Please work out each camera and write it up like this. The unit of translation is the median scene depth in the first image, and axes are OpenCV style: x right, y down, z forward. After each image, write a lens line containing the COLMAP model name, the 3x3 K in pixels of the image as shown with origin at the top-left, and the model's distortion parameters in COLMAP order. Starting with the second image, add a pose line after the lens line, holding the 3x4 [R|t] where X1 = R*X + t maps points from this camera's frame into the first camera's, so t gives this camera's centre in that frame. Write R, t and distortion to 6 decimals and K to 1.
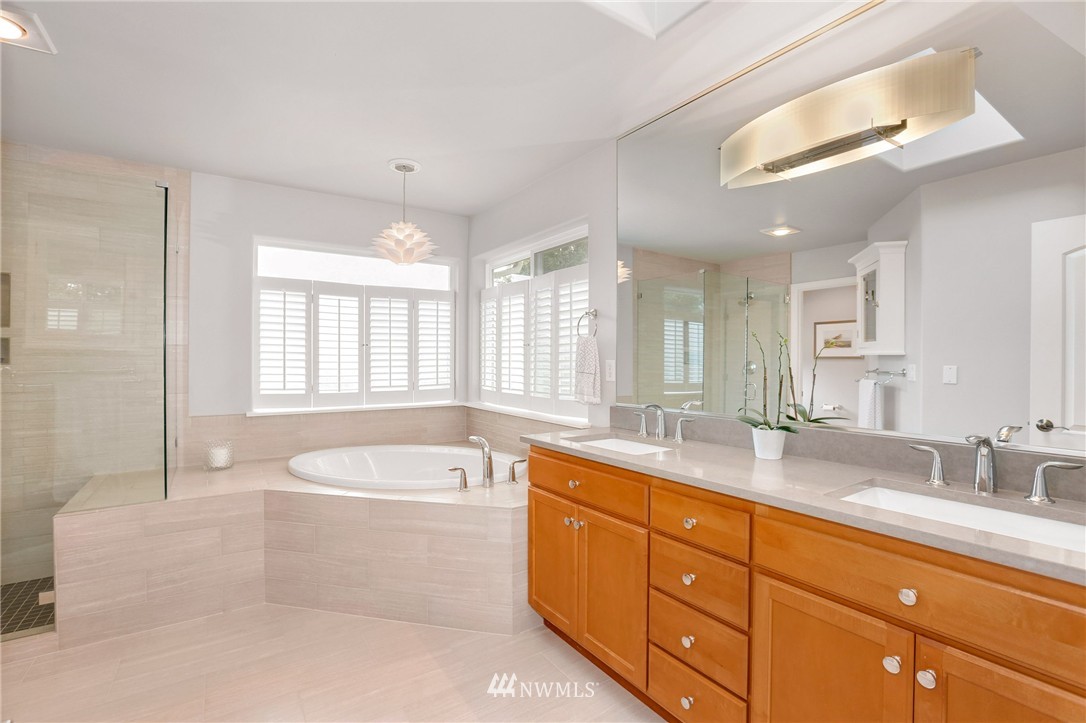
lens RADIAL K [[484.8, 0, 536.7], [0, 484.8, 364.4], [0, 0, 1]] dist [-0.004537, -0.000207]
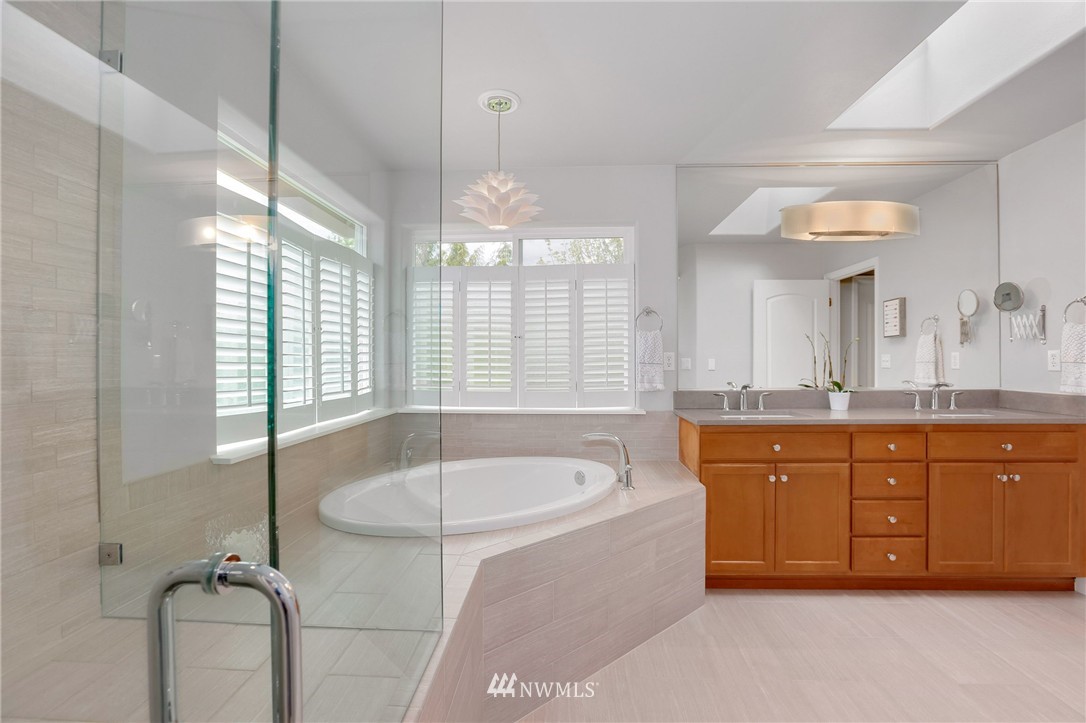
lens RADIAL K [[484.8, 0, 540.7], [0, 484.8, 358.6], [0, 0, 1]] dist [-0.004537, -0.000207]
pose [[0.598064, -0.007409, 0.801414, -0.994413], [0.013552, 0.999908, -0.000868, 0.004996], [-0.801334, 0.011380, 0.598109, 0.559123]]
